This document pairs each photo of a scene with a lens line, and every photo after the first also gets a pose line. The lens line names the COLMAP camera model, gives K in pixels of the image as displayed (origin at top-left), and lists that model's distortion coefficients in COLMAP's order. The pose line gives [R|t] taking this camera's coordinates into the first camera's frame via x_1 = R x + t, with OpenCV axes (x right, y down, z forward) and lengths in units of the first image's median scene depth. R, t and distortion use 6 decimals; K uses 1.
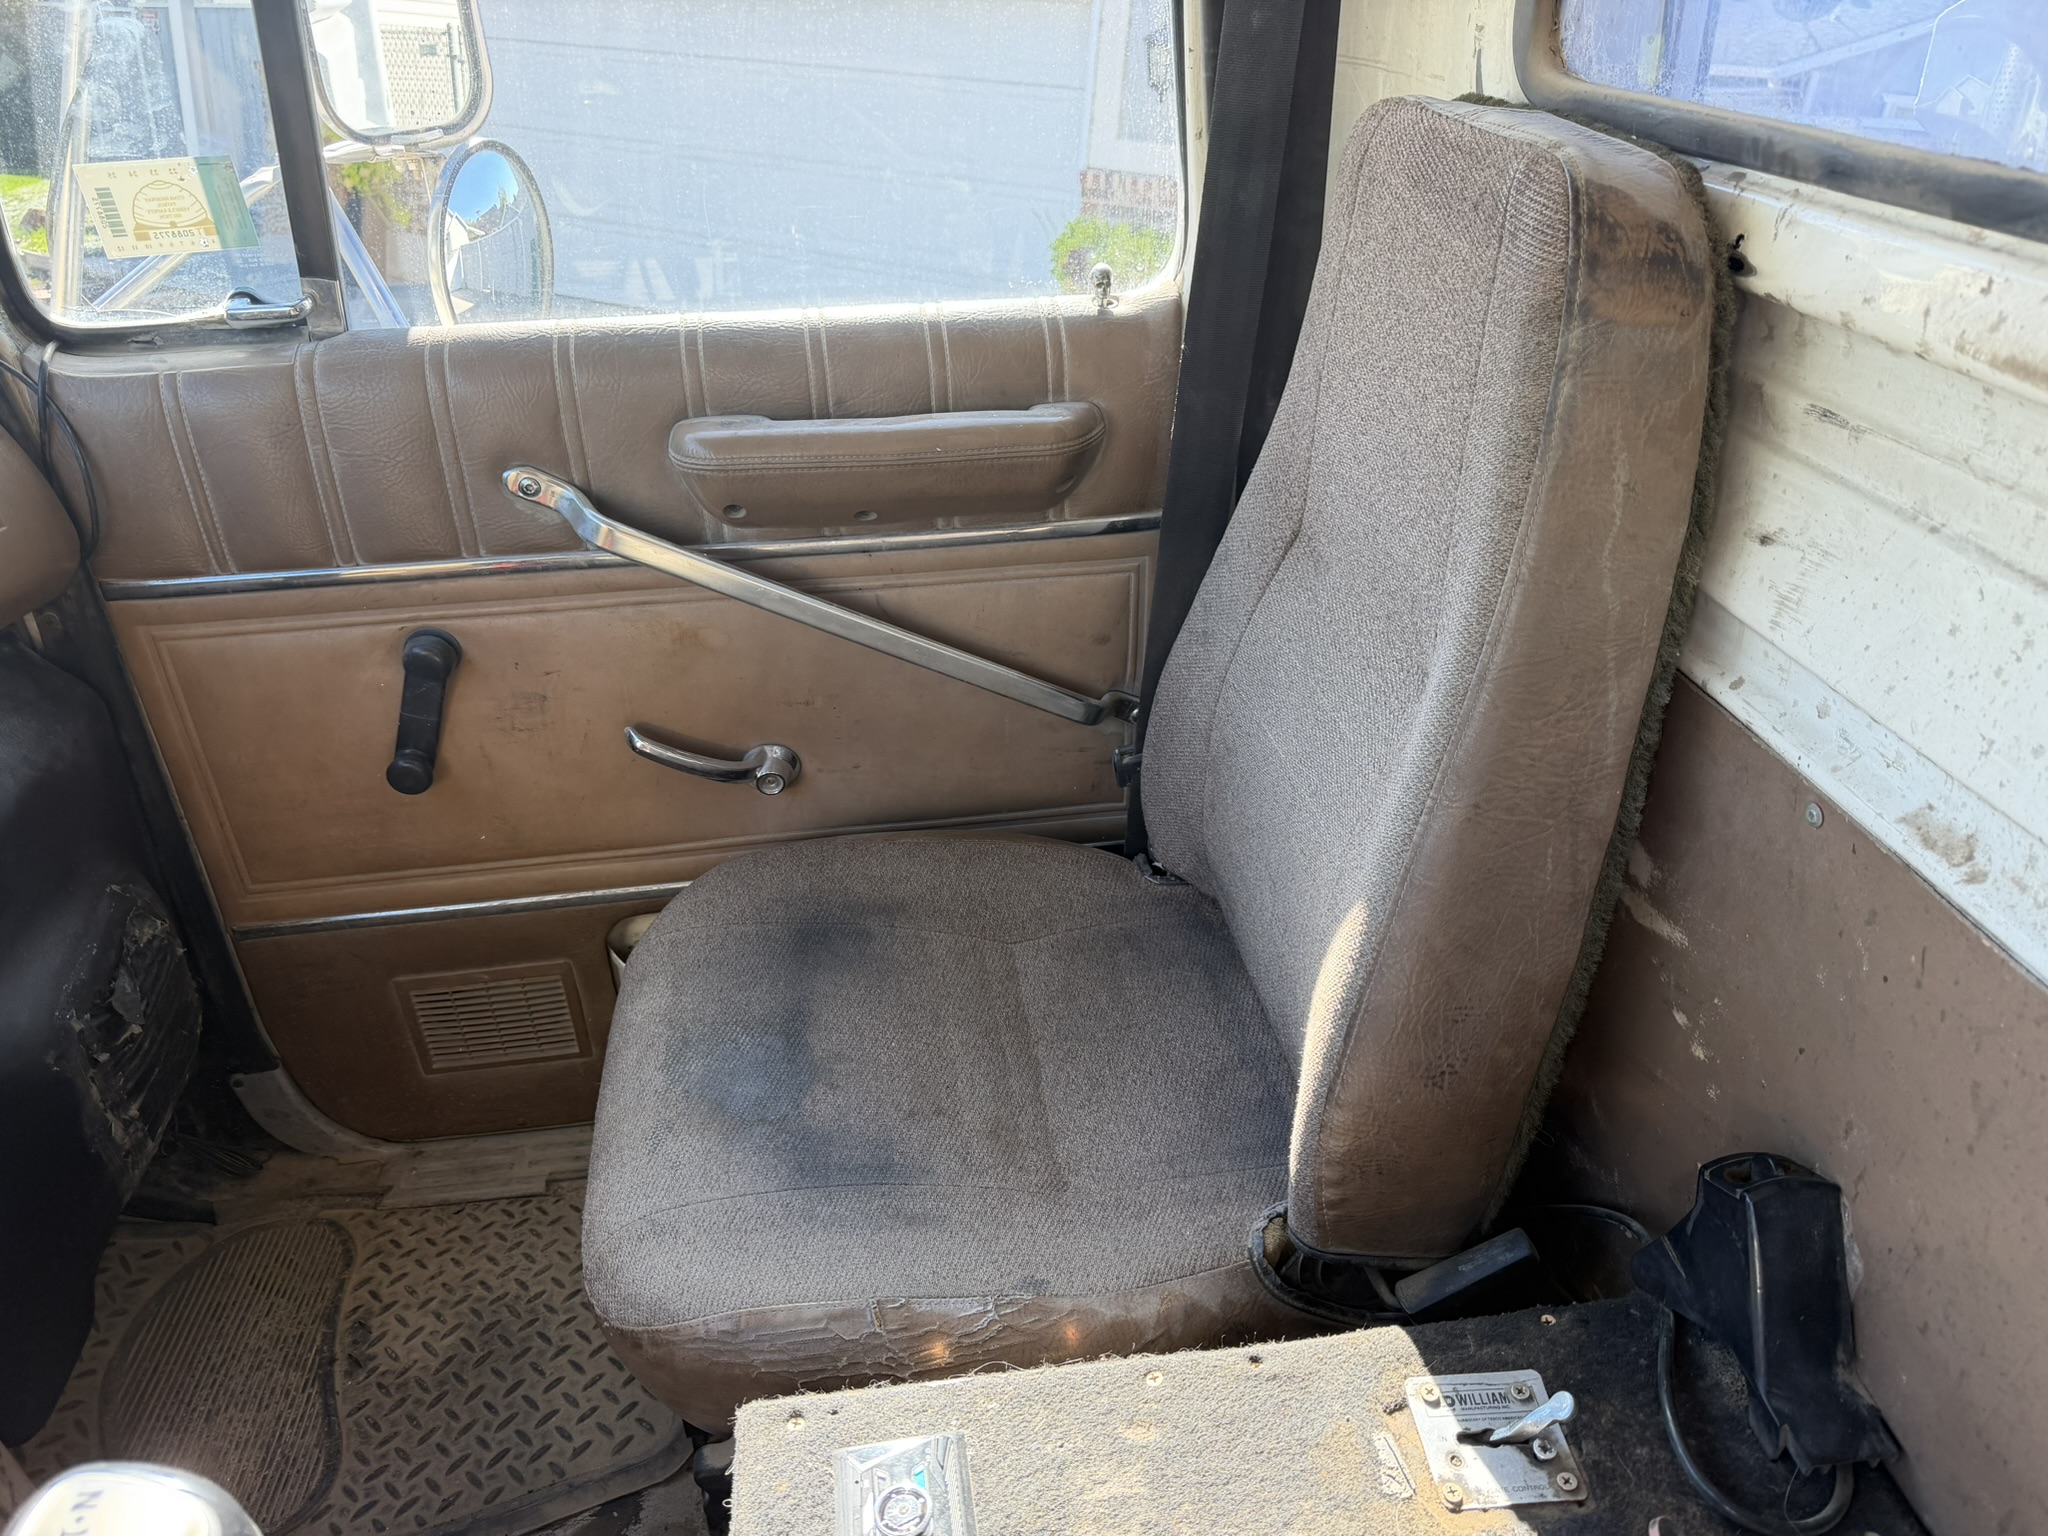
lens RADIAL K [[1445.9, 0, 1035.7], [0, 1445.9, 769.0], [0, 0, 1]] dist [-0.011291, -0.000458]
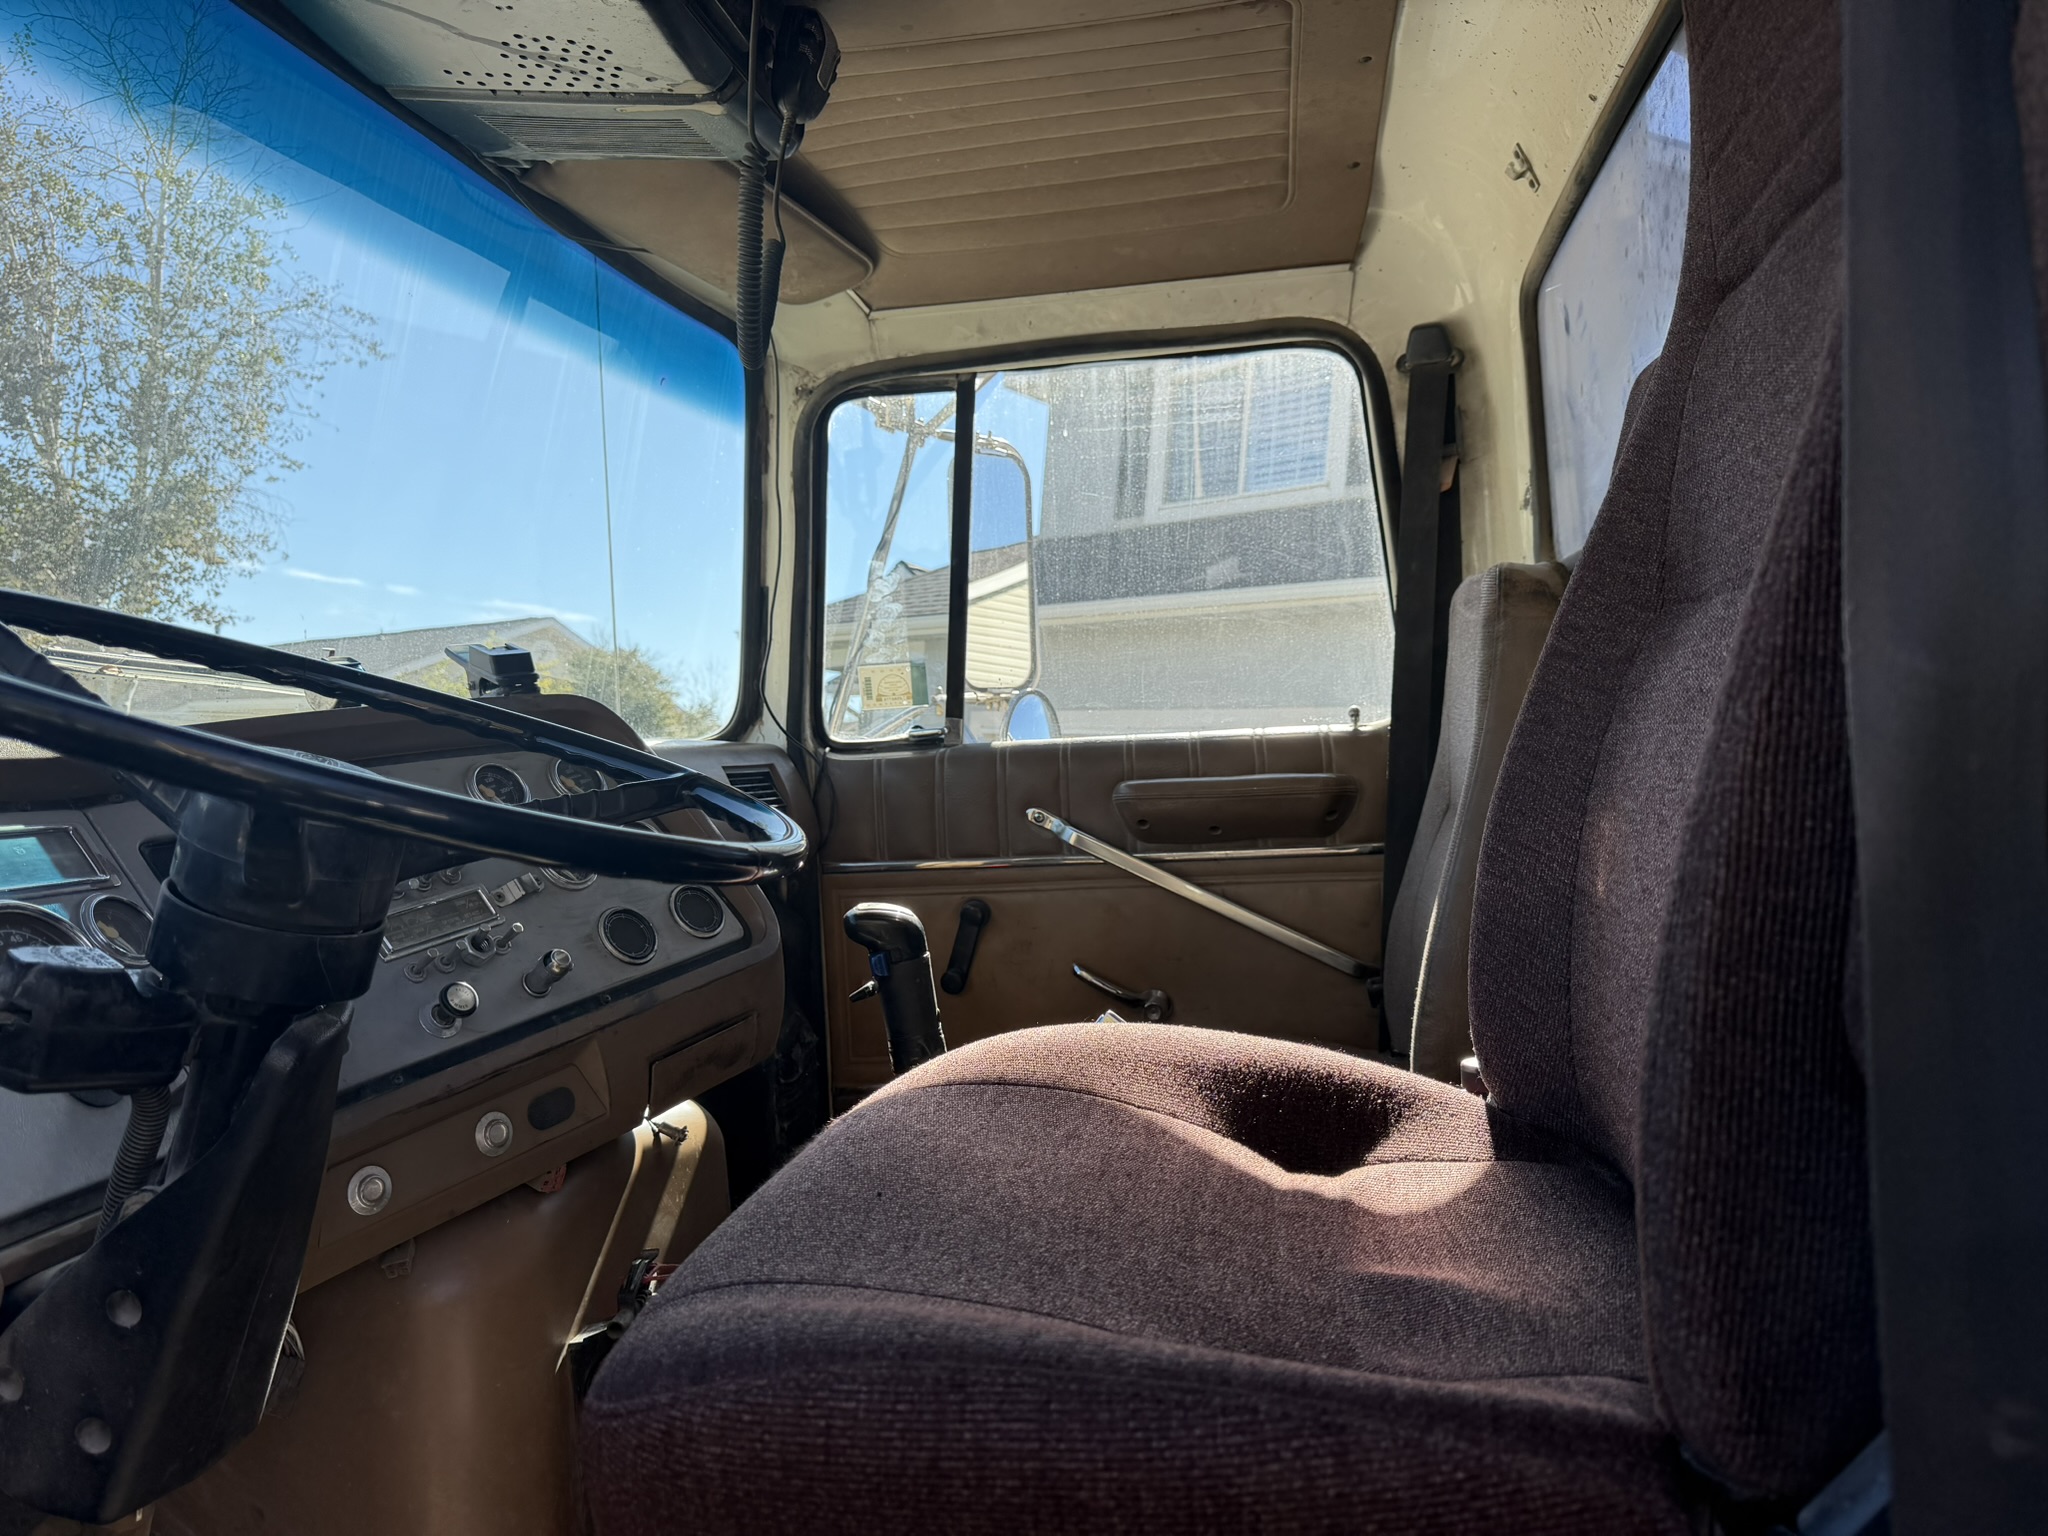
lens RADIAL K [[1445.9, 0, 1035.7], [0, 1445.9, 769.0], [0, 0, 1]] dist [-0.011291, -0.000458]
pose [[0.950601, -0.036230, -0.308294, 0.225391], [-0.121866, 0.869871, -0.477989, 0.643191], [0.285493, 0.491948, 0.822485, -0.574974]]
